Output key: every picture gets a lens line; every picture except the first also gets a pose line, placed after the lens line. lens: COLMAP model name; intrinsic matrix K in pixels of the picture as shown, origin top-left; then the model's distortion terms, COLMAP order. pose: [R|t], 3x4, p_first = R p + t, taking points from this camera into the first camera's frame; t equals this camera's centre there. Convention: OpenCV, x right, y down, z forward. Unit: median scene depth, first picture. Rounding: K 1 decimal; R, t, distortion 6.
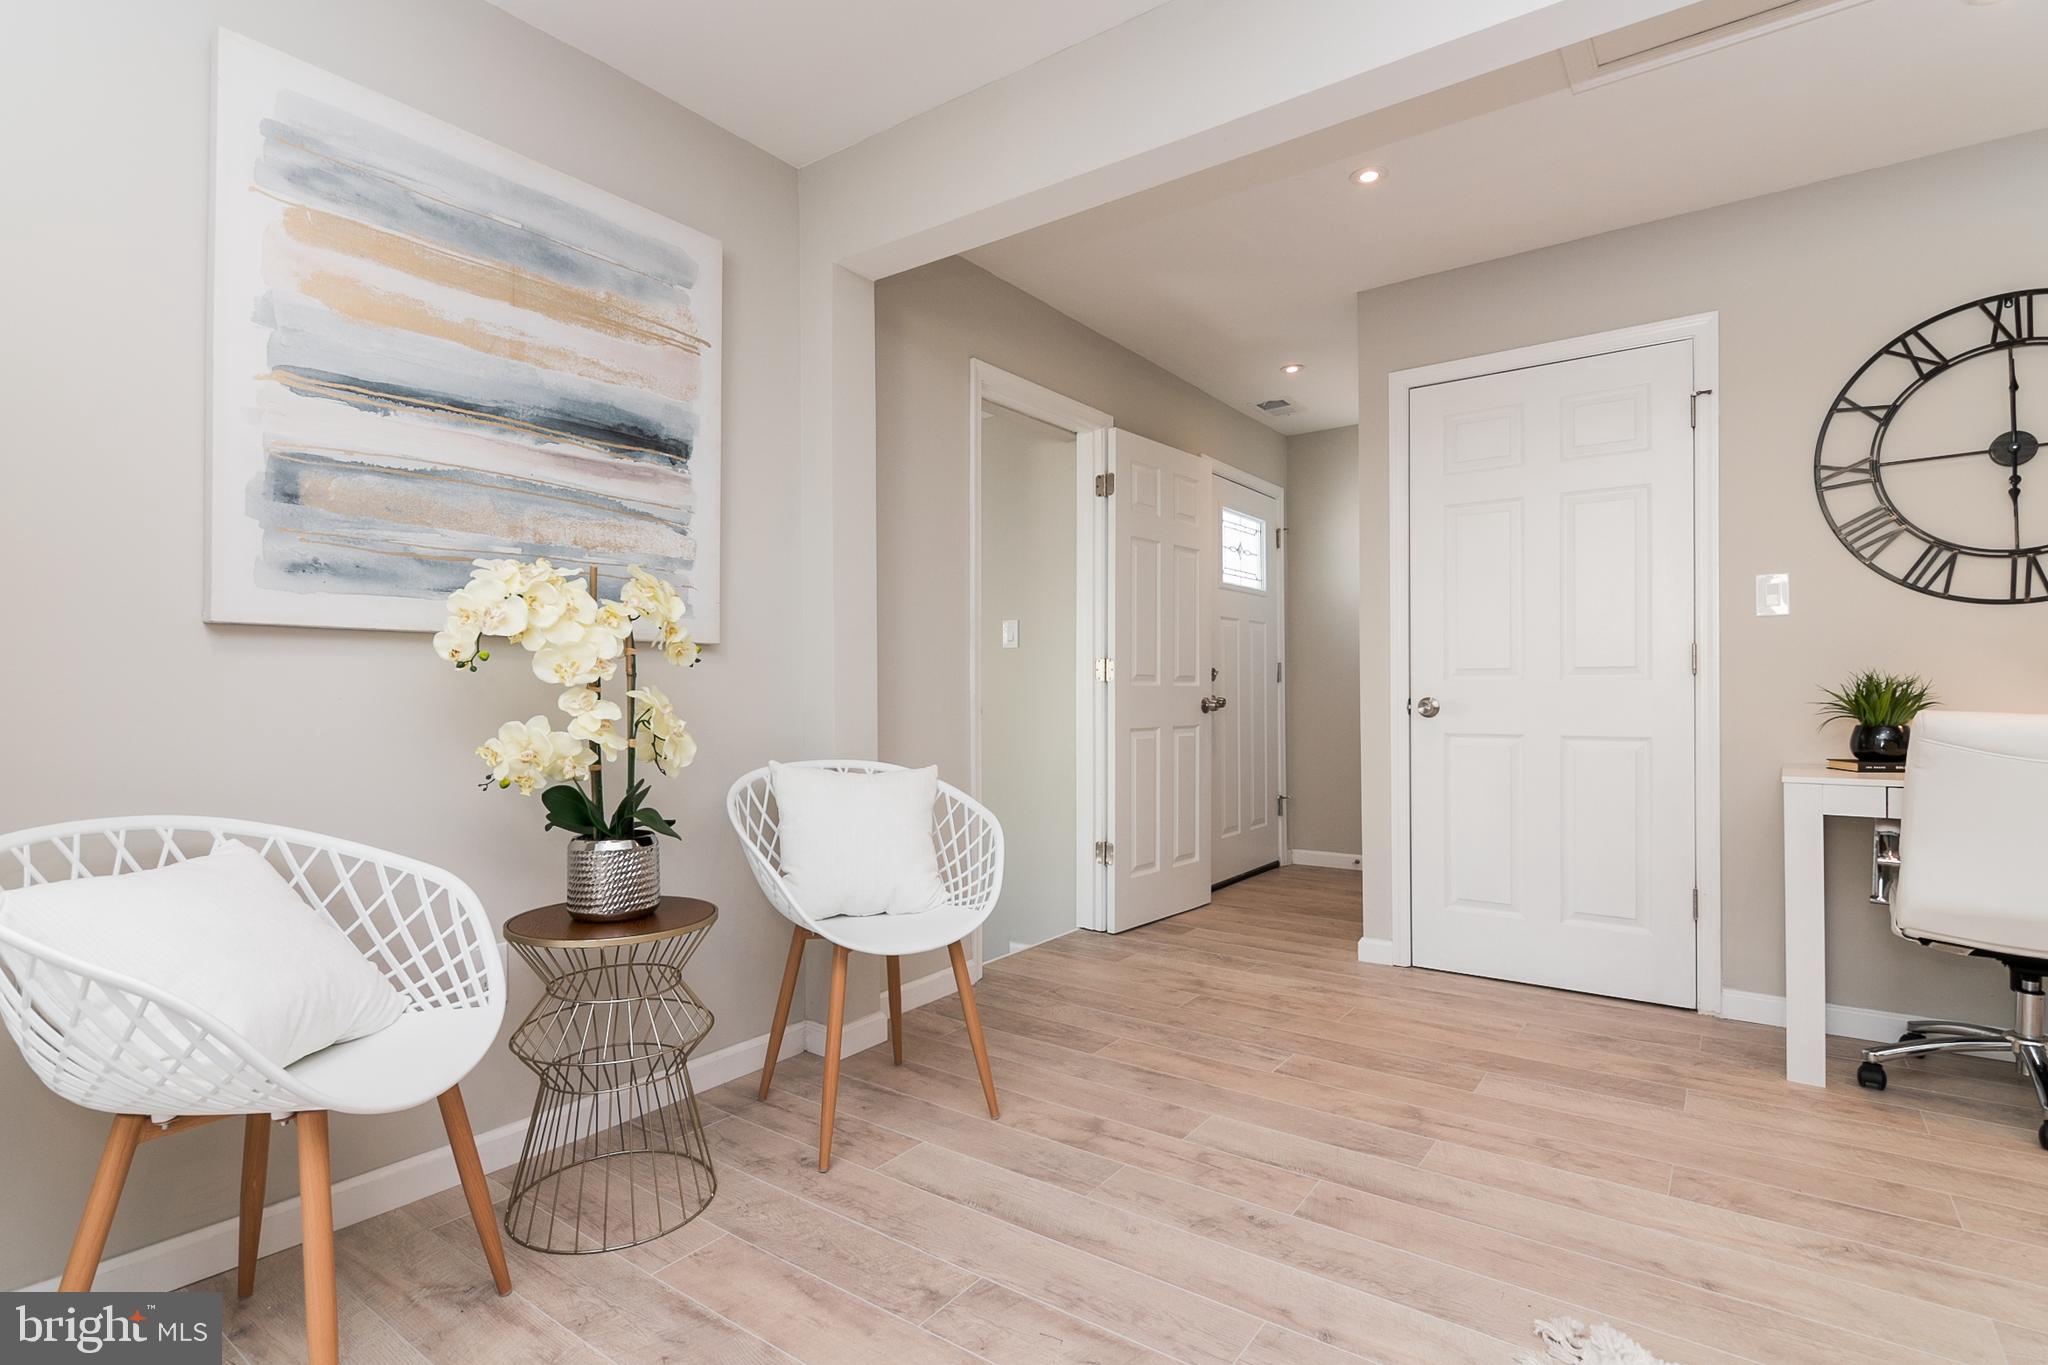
lens RADIAL K [[981.4, 0, 1028.6], [0, 981.4, 693.1], [0, 0, 1]] dist [0.006907, -0.006249]
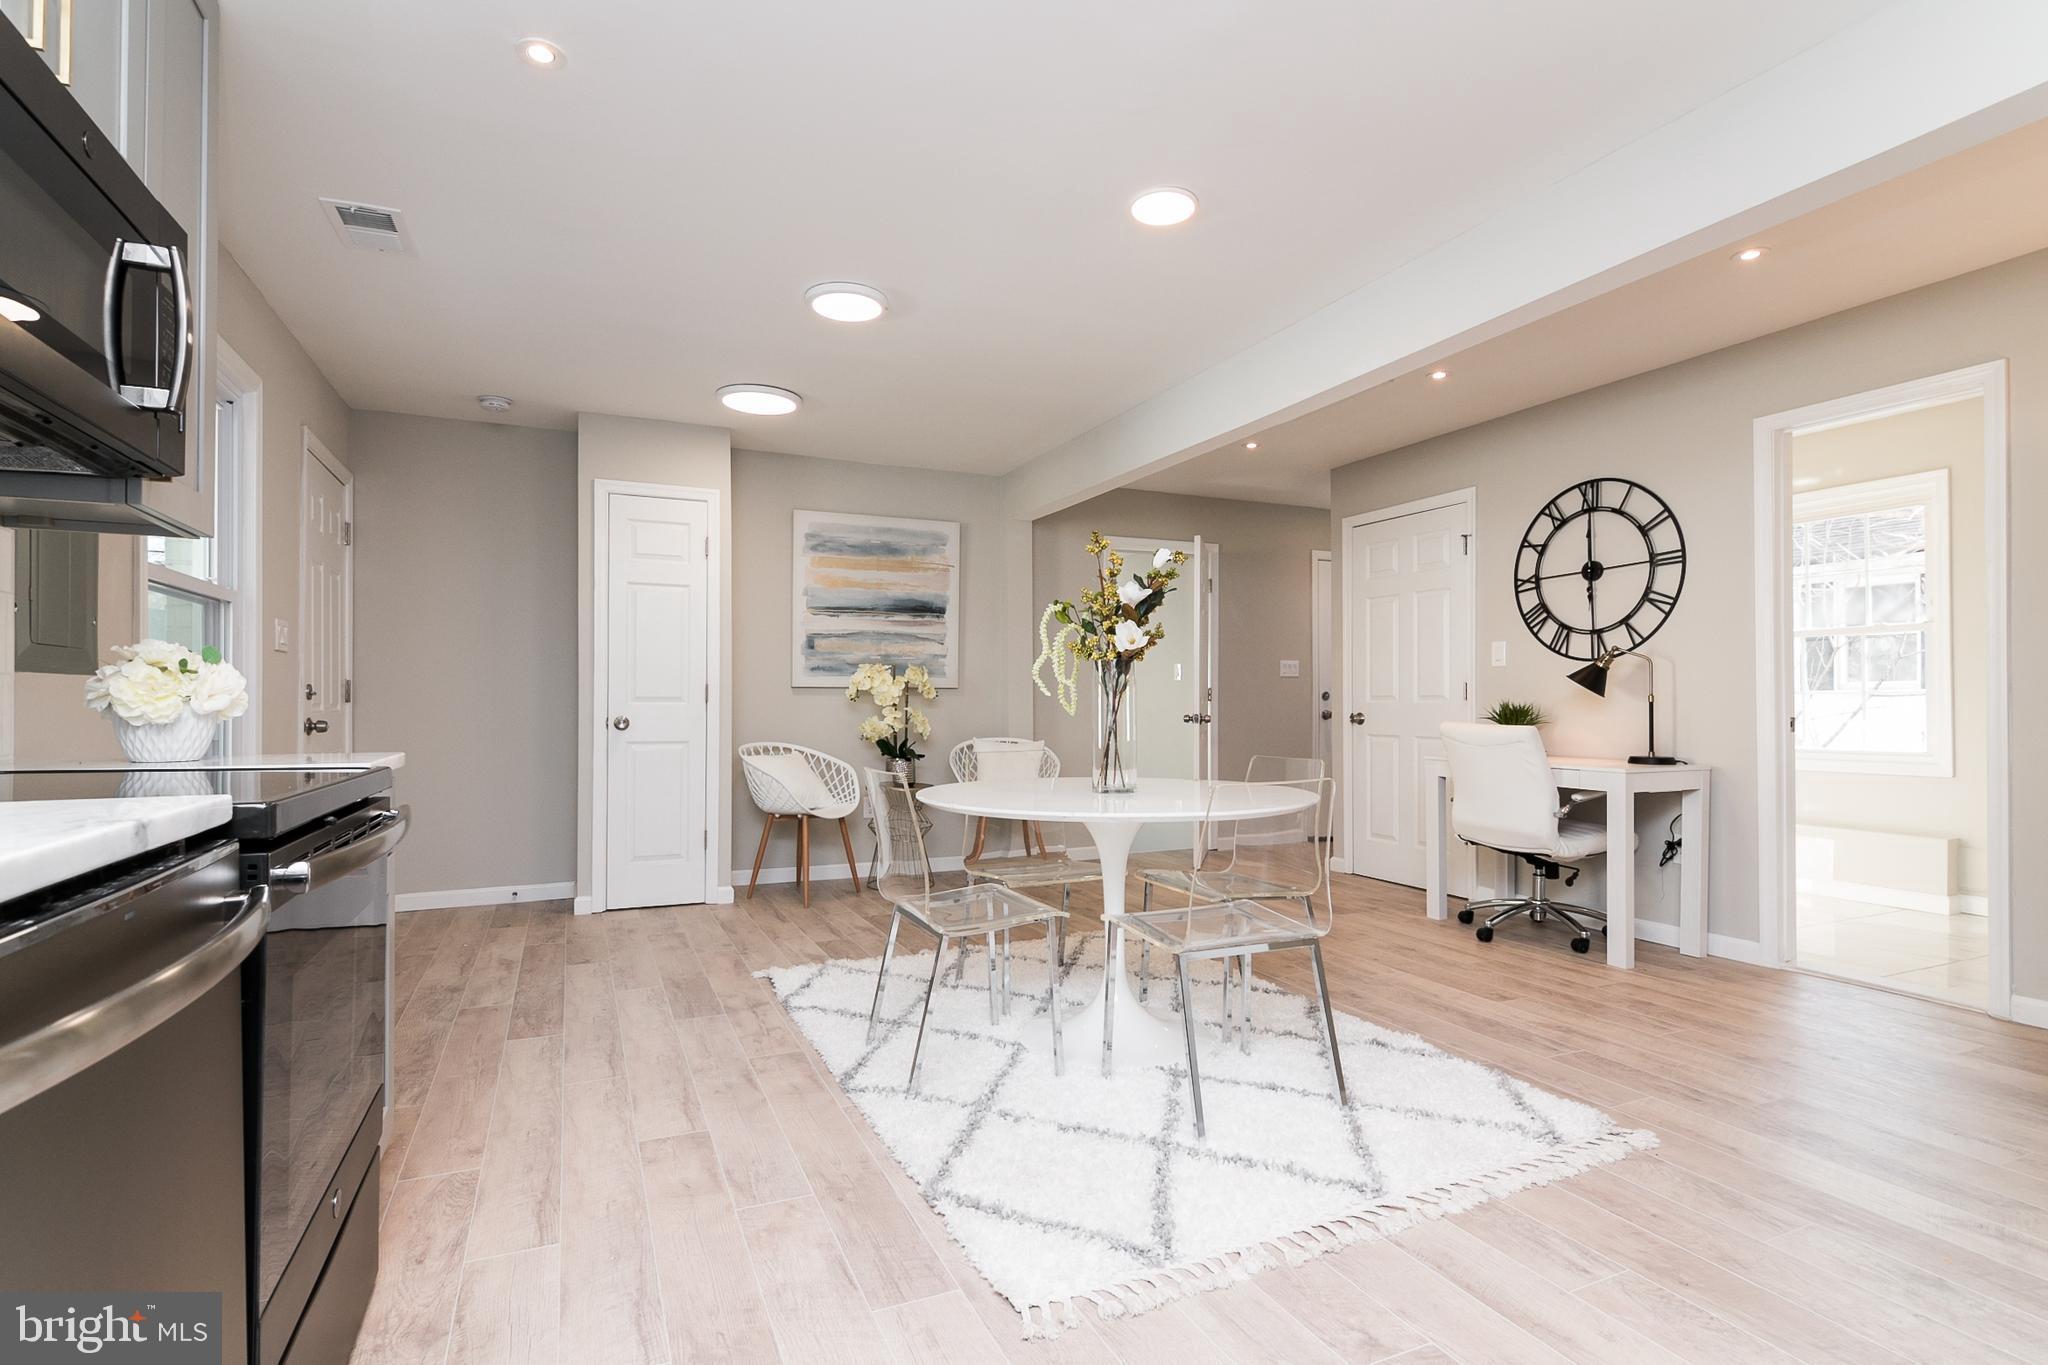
lens RADIAL K [[1025.5, 0, 1023.0], [0, 1025.5, 702.1], [0, 0, 1]] dist [0.002438, -0.000011]
pose [[0.861904, 0.004185, -0.507054, 1.134410], [-0.003716, 0.999991, 0.001936, -0.020467], [0.507058, 0.000216, 0.861912, -1.132080]]
